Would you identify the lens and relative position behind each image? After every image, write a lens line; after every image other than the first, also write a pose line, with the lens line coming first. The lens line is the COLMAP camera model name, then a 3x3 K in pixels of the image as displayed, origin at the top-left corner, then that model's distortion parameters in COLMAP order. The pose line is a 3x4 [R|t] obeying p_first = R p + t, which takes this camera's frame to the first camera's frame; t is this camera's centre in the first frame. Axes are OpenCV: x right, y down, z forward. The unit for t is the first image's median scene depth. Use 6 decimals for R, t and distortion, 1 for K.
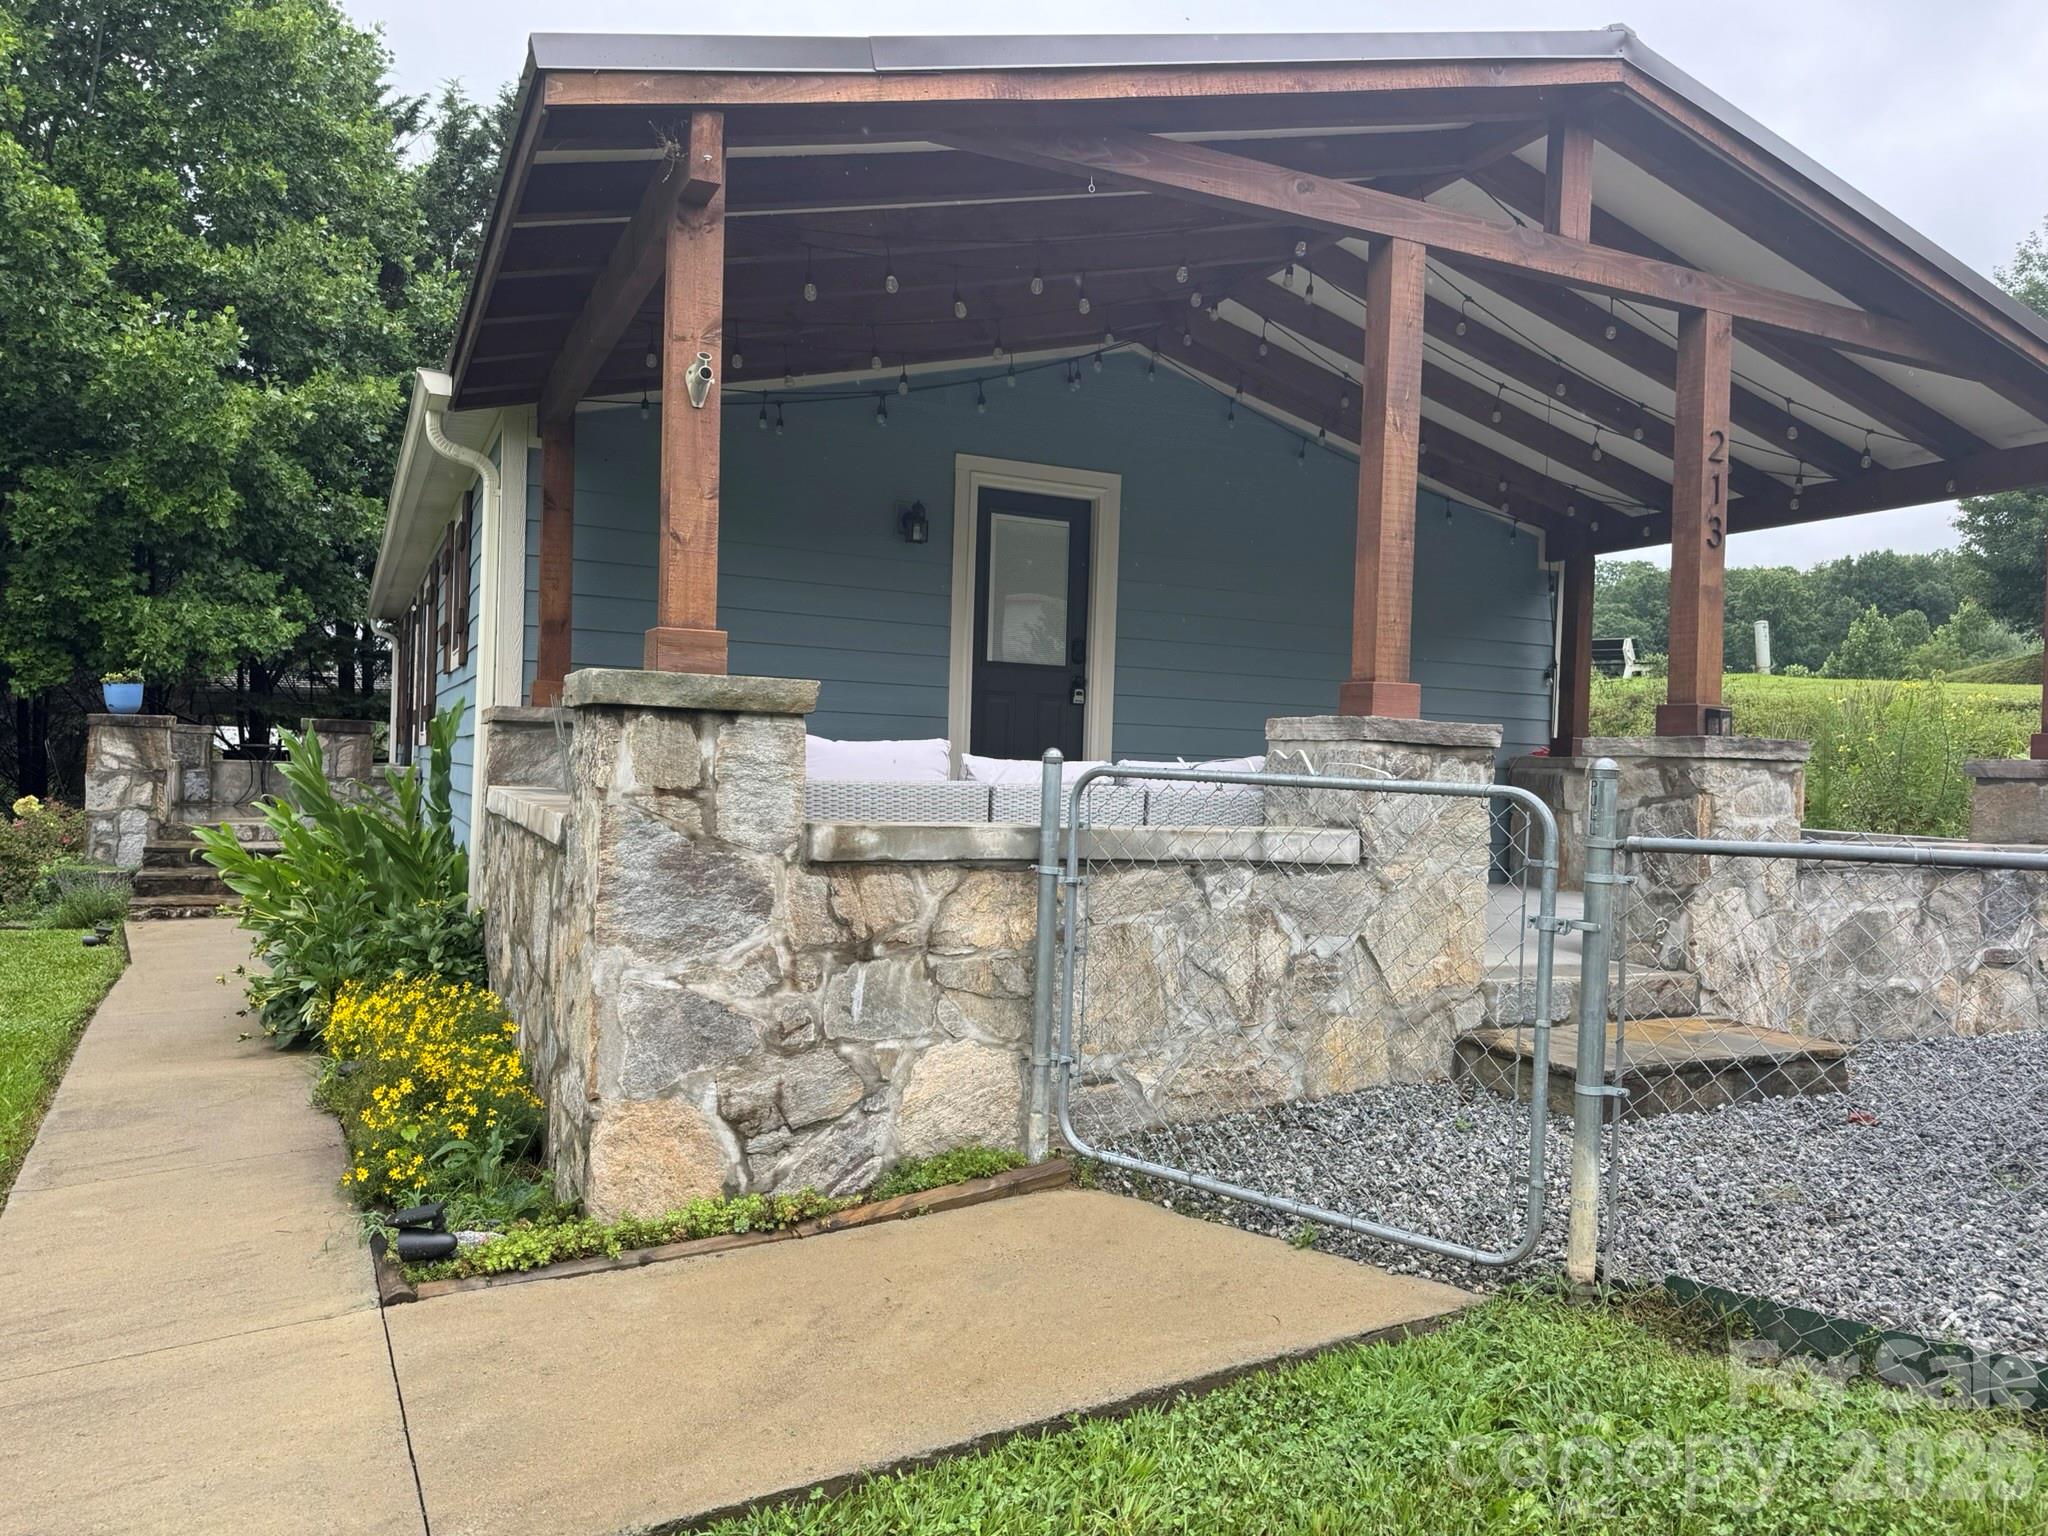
lens RADIAL K [[1419.6, 0, 1020.9], [0, 1419.6, 769.9], [0, 0, 1]] dist [0.114912, -0.155632]
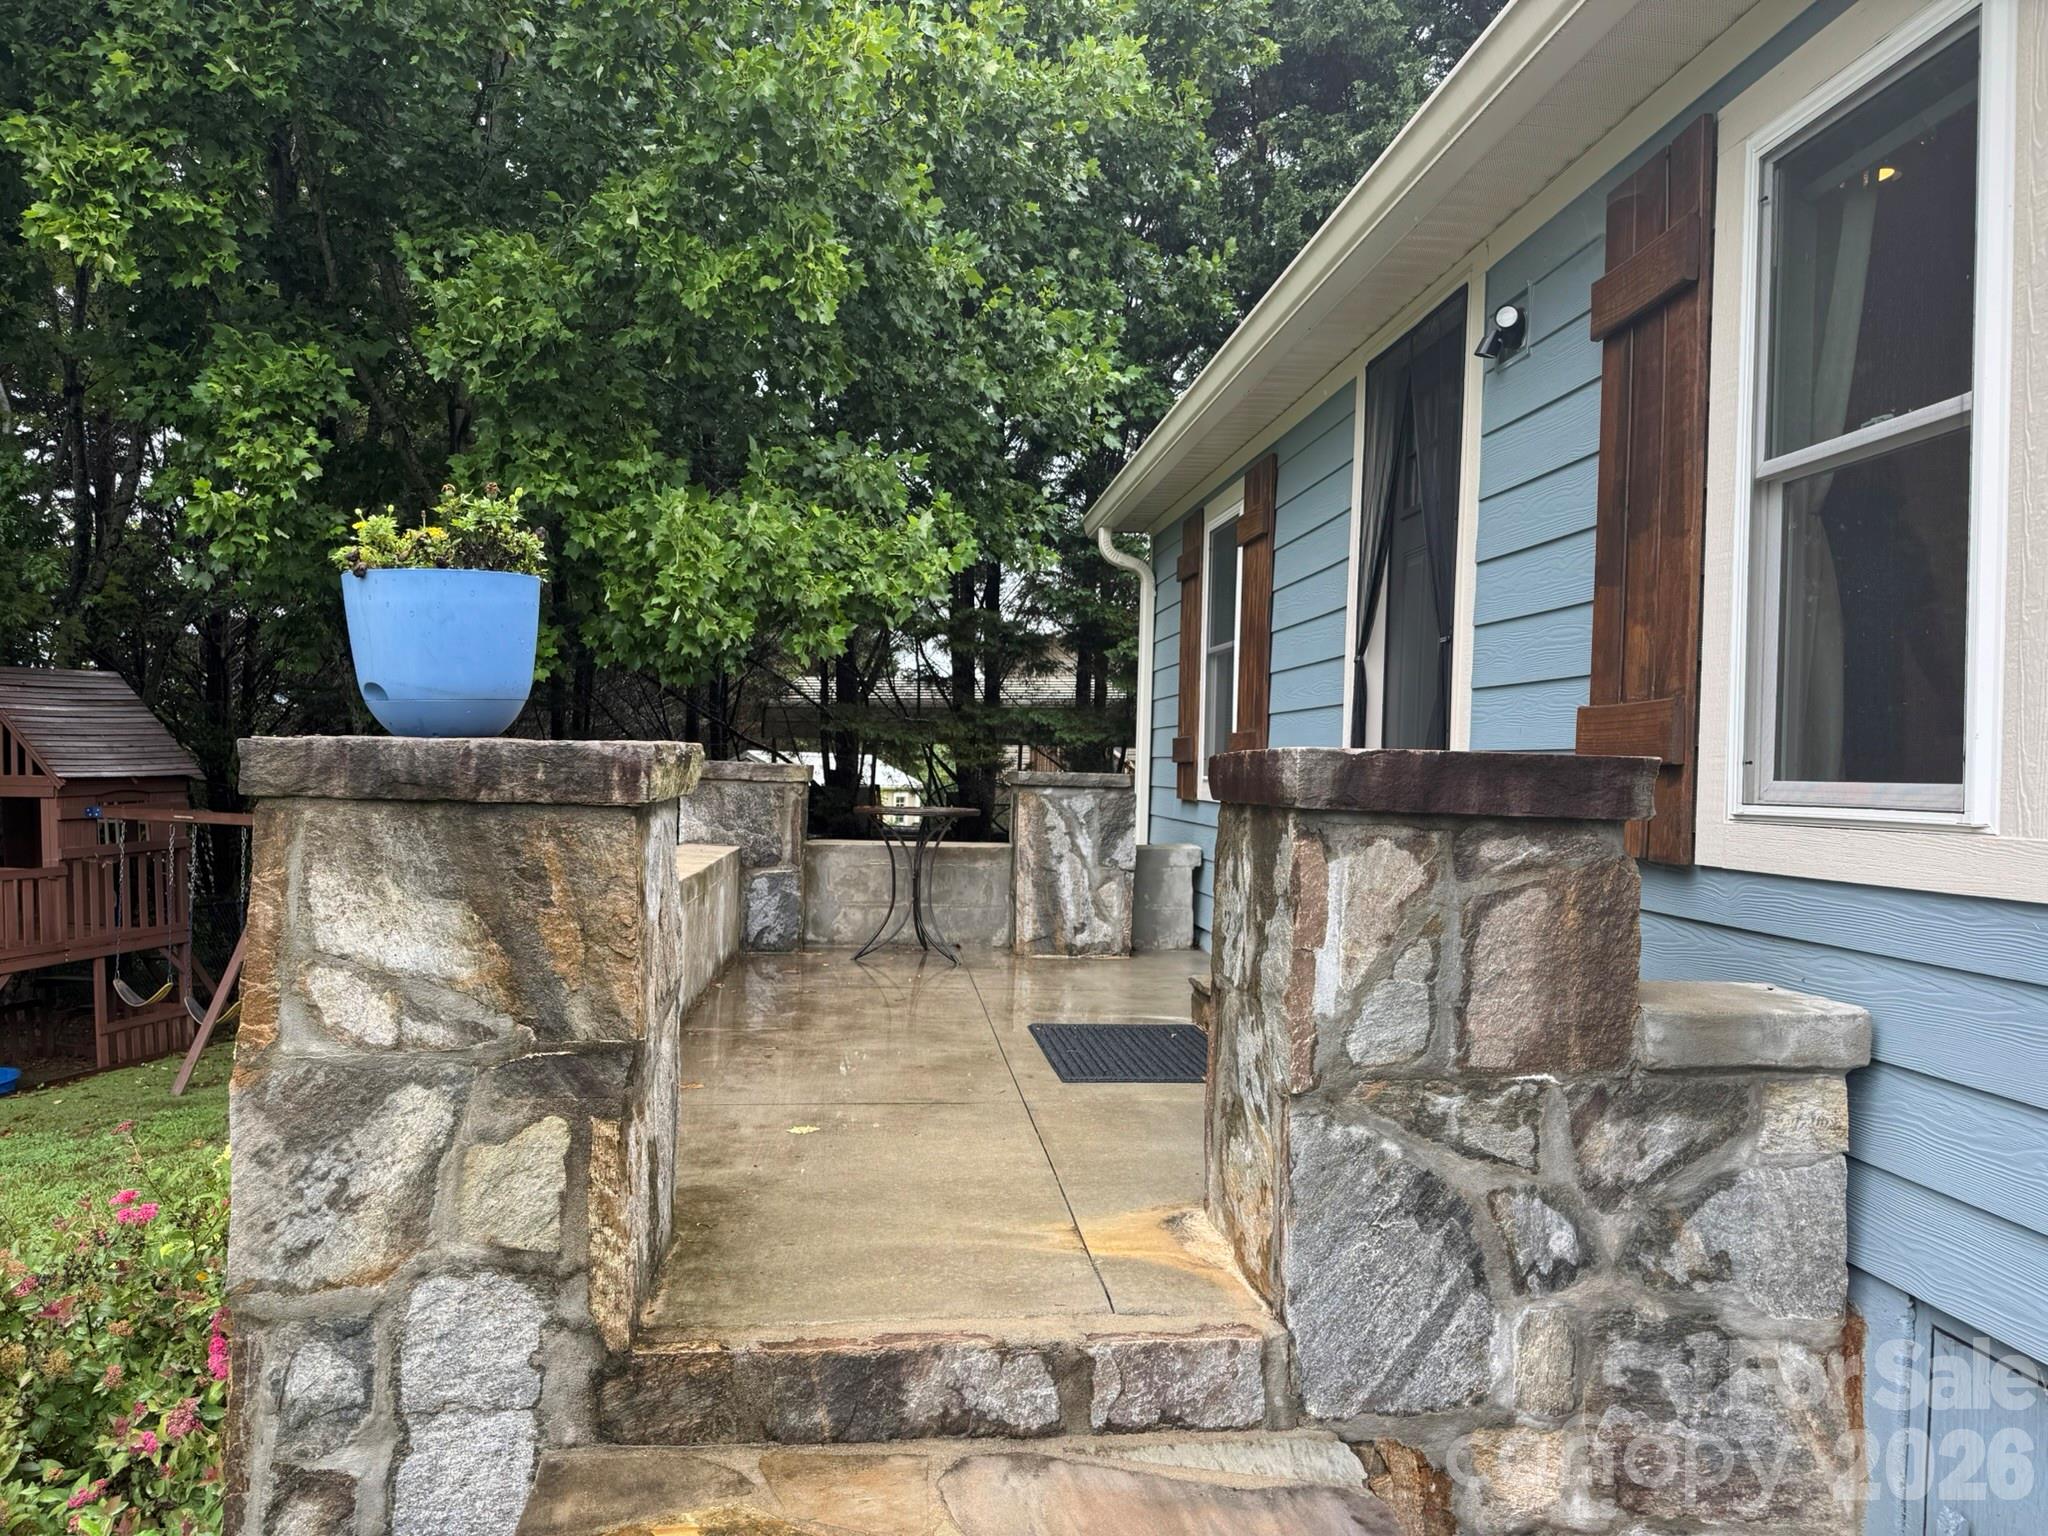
lens RADIAL K [[1607.0, 0, 1024.0], [0, 1607.0, 768.0], [0, 0, 1]] dist [0.148076, -0.151879]
pose [[0.935186, -0.009793, -0.354021, -0.319381], [0.004108, 0.999850, -0.016808, -0.020615], [0.354133, 0.014264, 0.935086, 0.558872]]
